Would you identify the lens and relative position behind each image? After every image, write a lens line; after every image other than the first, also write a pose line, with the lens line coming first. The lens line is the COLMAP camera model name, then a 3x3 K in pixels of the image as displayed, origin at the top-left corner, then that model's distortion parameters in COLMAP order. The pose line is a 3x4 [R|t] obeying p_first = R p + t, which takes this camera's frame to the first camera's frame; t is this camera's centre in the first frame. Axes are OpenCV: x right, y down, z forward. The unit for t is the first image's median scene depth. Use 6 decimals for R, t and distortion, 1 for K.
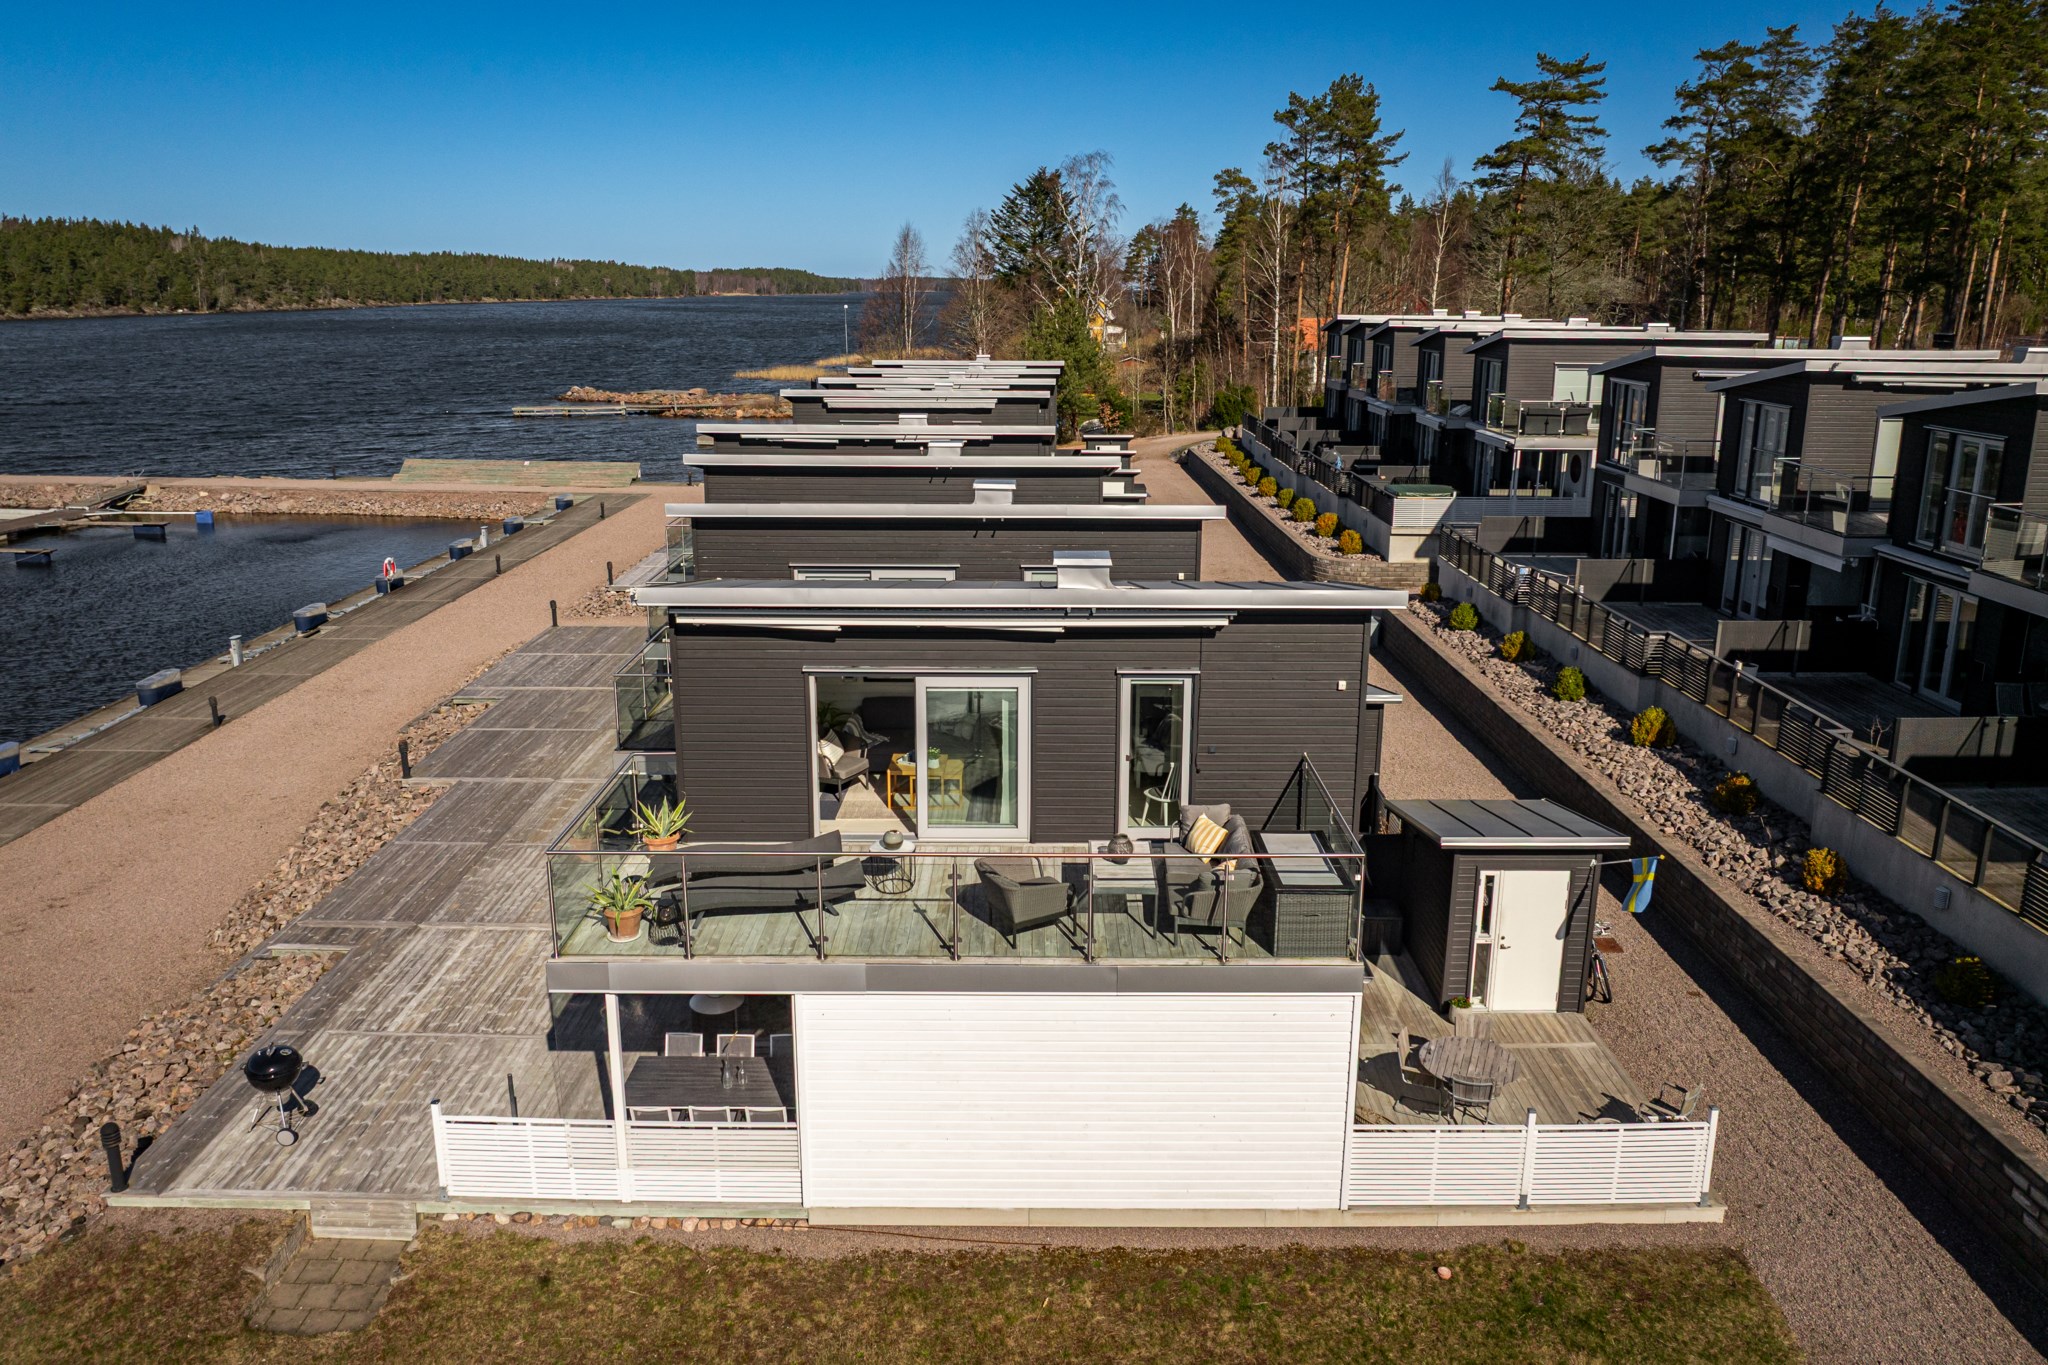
lens RADIAL K [[1439.4, 0, 1023.8], [0, 1439.4, 617.7], [0, 0, 1]] dist [-0.028602, 0.002040]
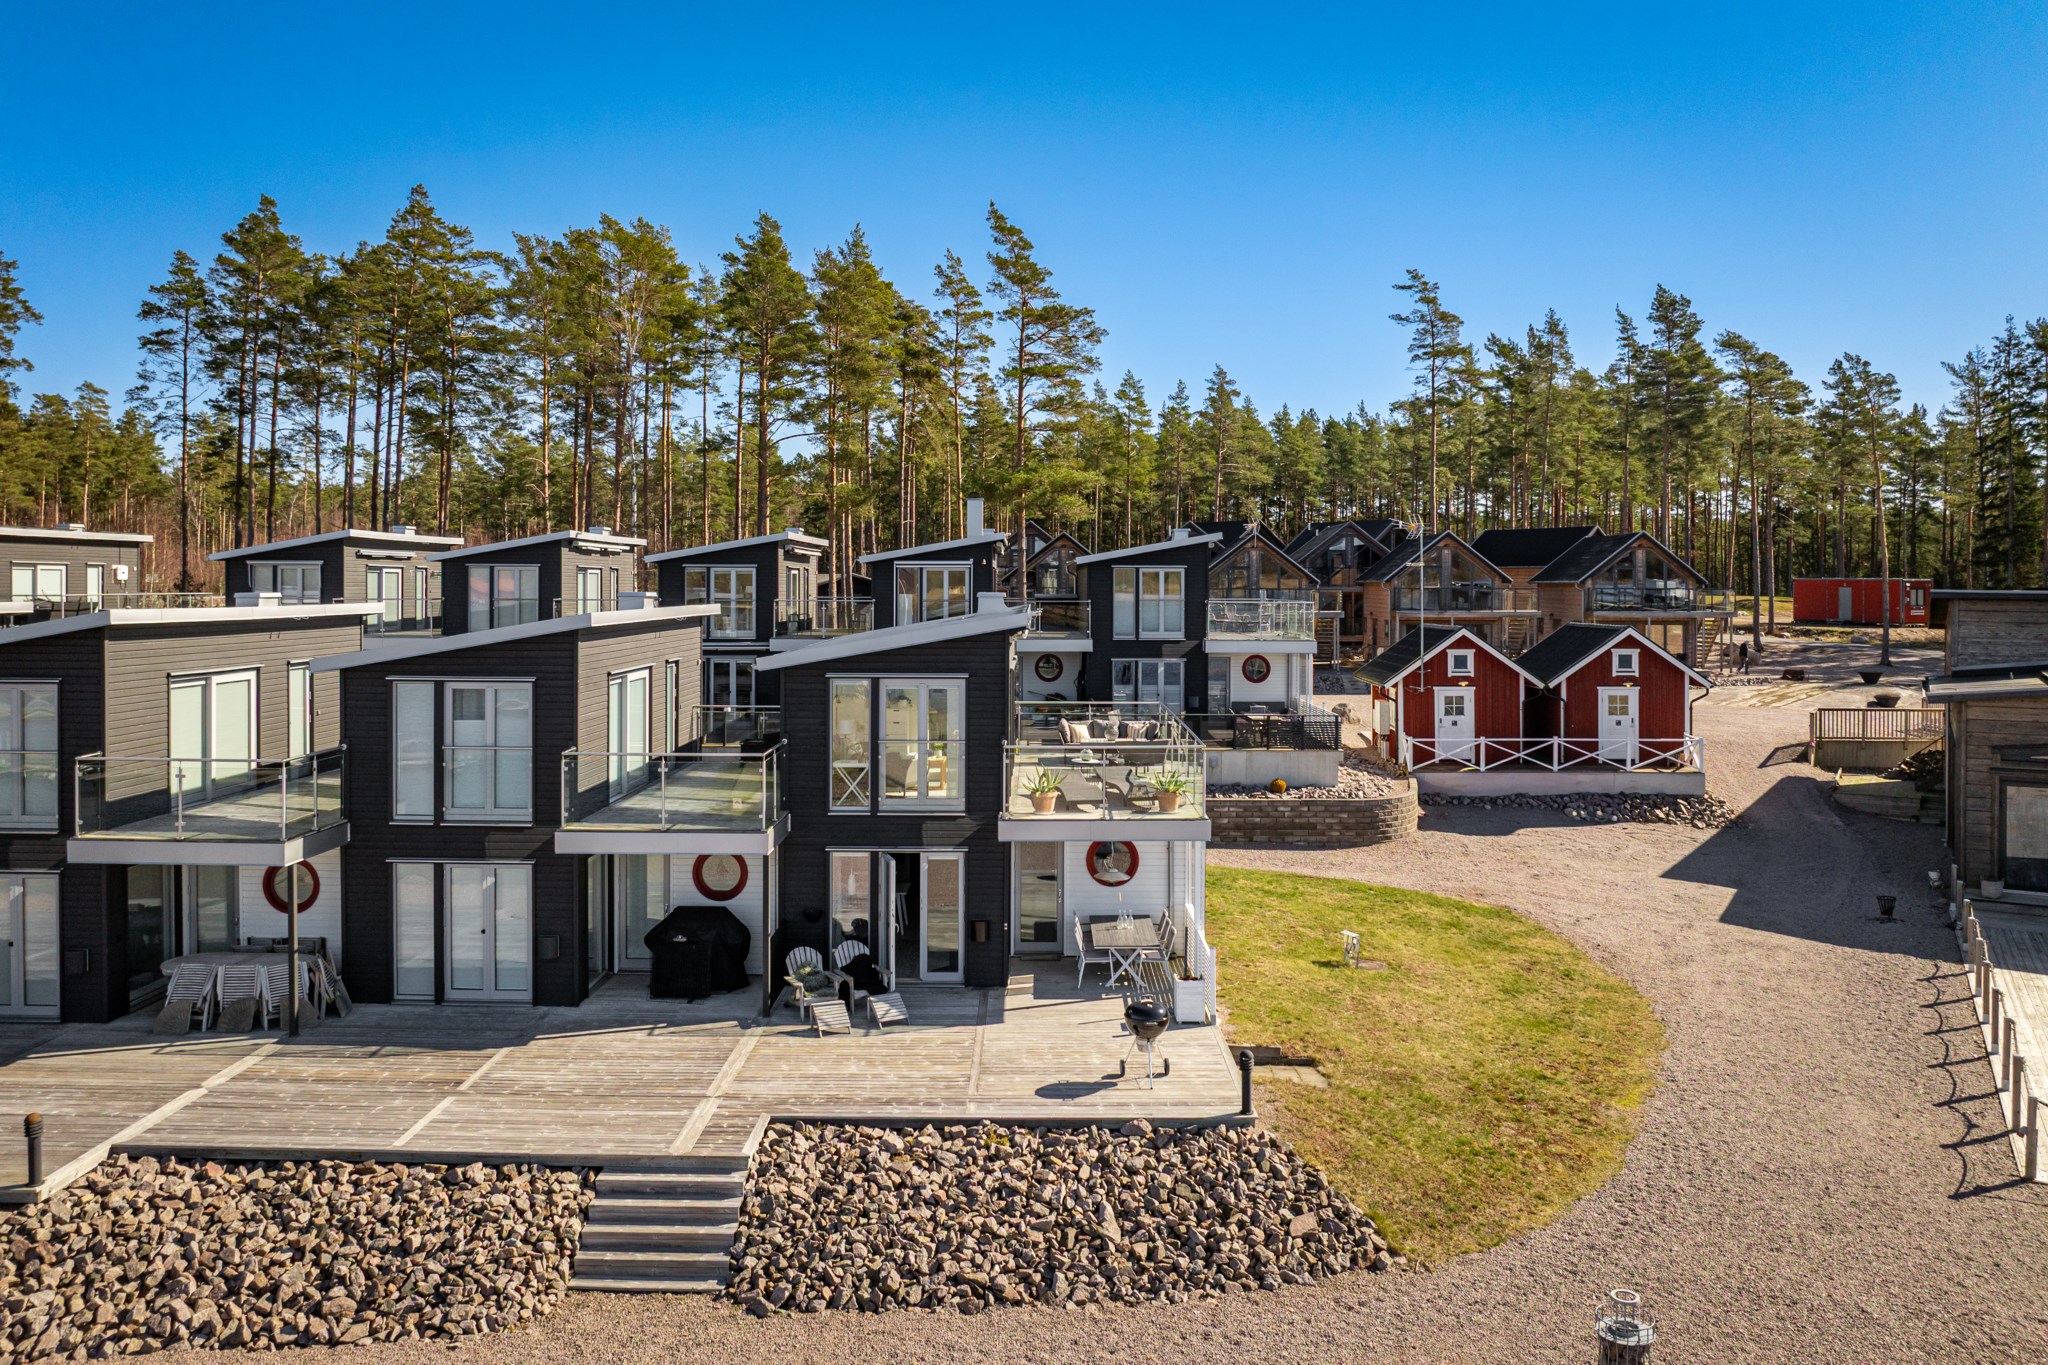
lens RADIAL K [[1439.4, 0, 1023.8], [0, 1439.4, 617.7], [0, 0, 1]] dist [-0.028602, 0.002040]
pose [[0.006762, -0.028702, 0.999565, -1.284853], [0.218966, 0.975372, 0.026526, -0.041071], [-0.975709, 0.218691, 0.012881, 0.773214]]
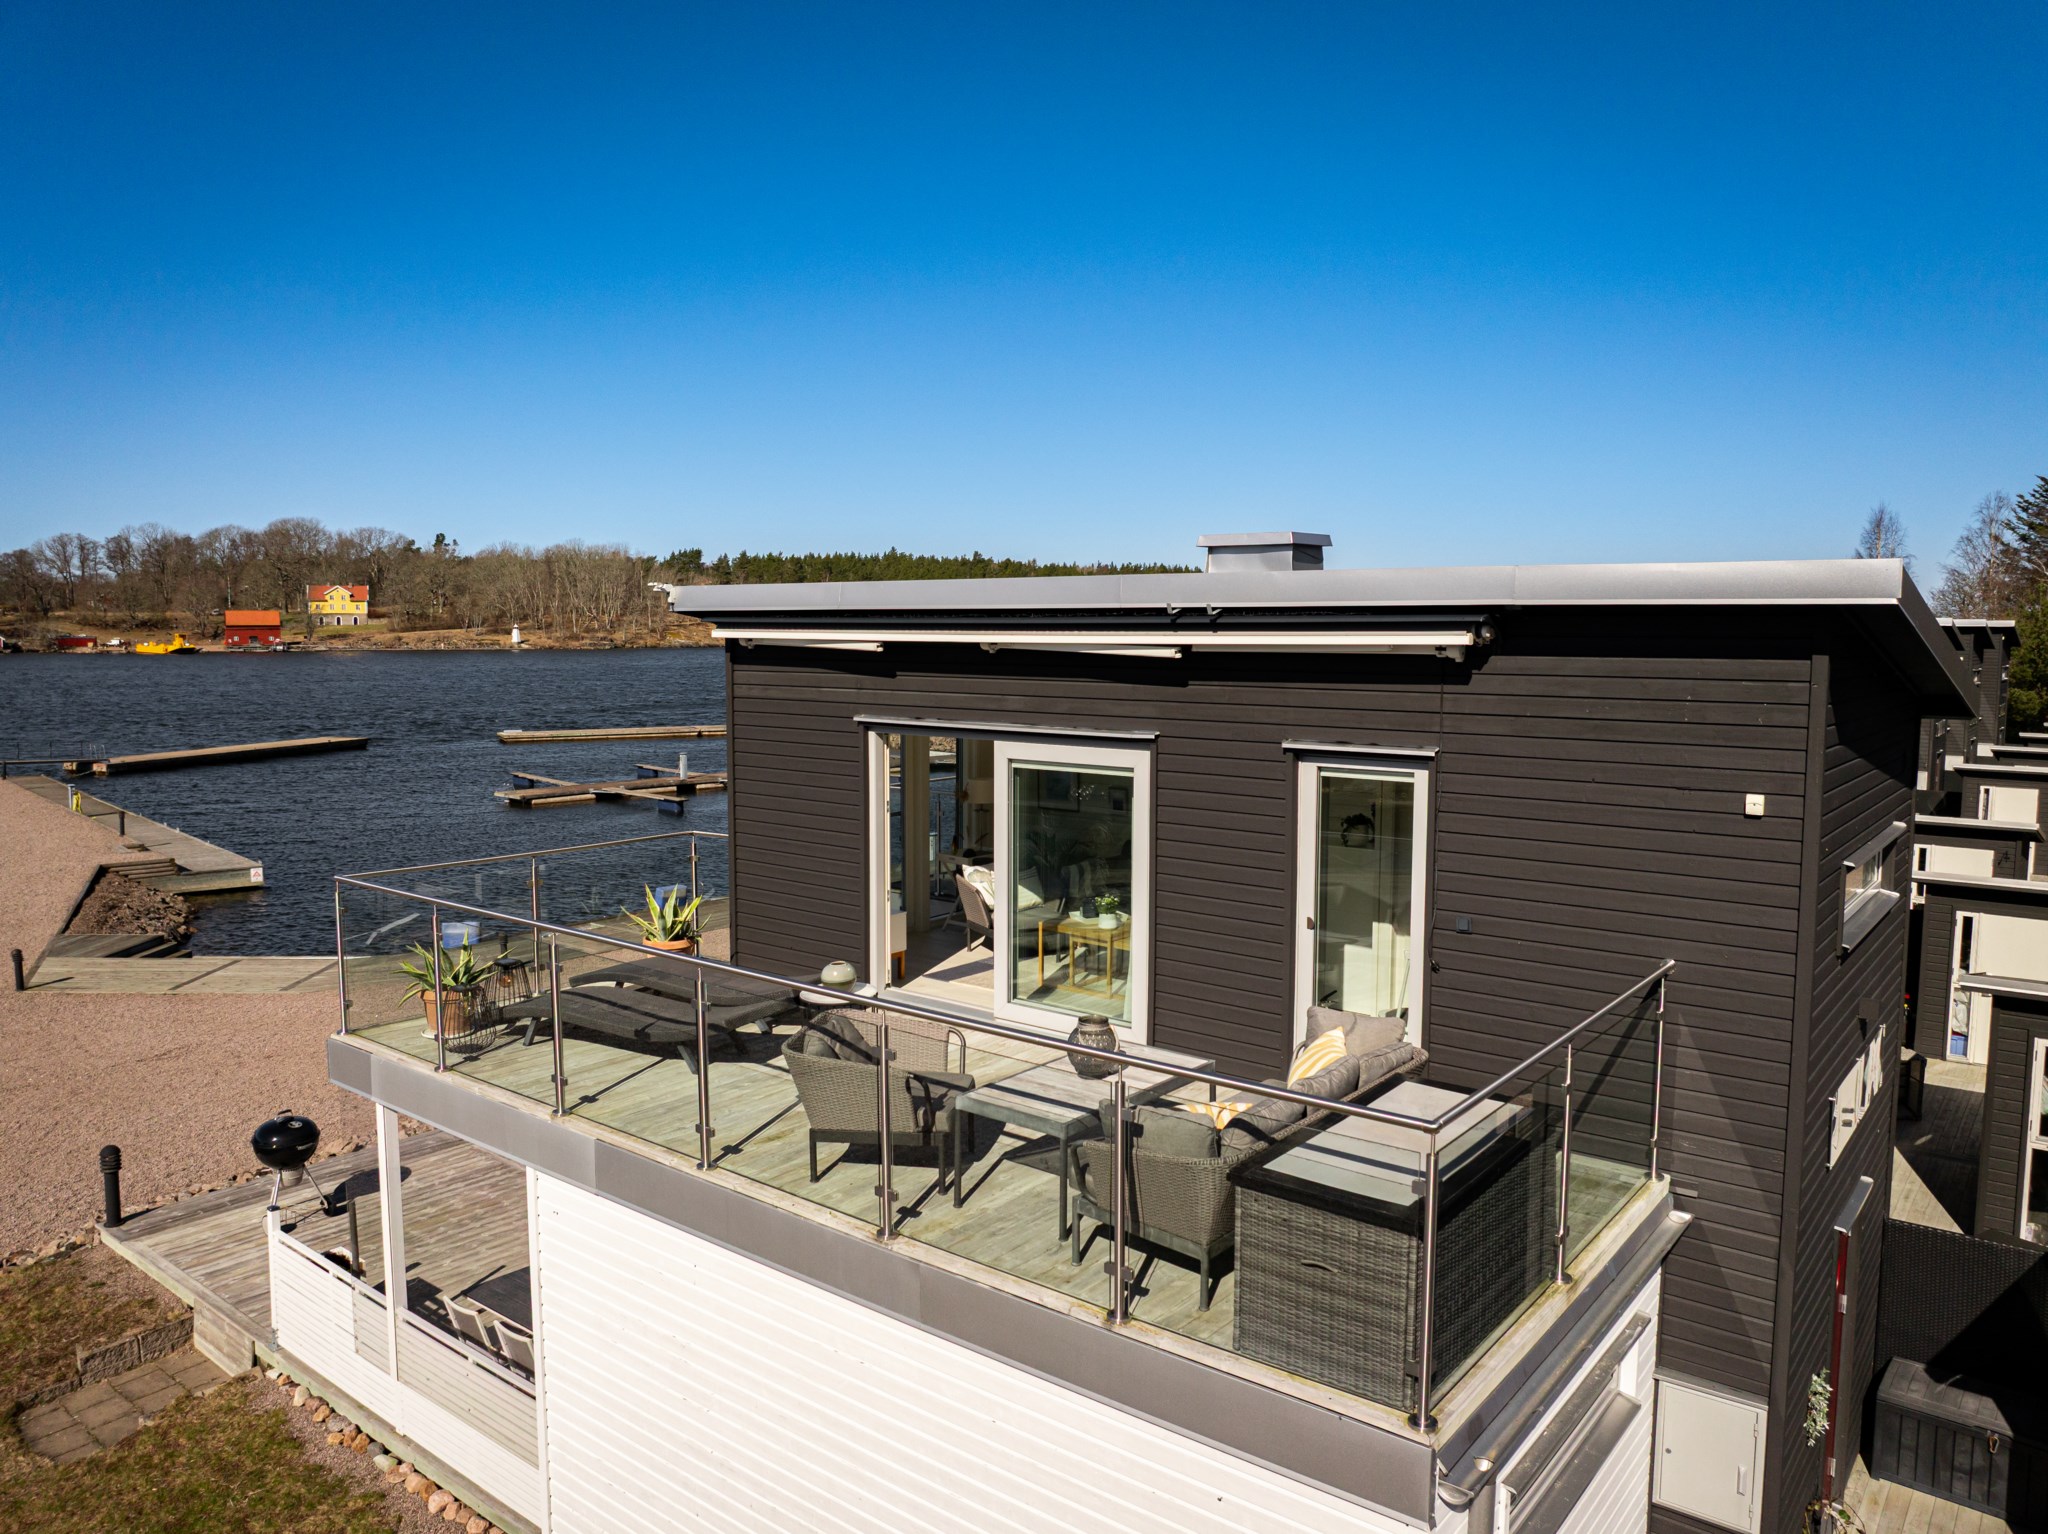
lens RADIAL K [[1424.9, 0, 1024.0], [0, 1424.9, 767.0], [0, 0, 1]] dist [-0.012213, -0.000861]
pose [[0.787988, 0.060775, -0.612684, 0.247429], [-0.139457, 0.986871, -0.081467, 0.080460], [0.599689, 0.149638, 0.786118, 0.433595]]
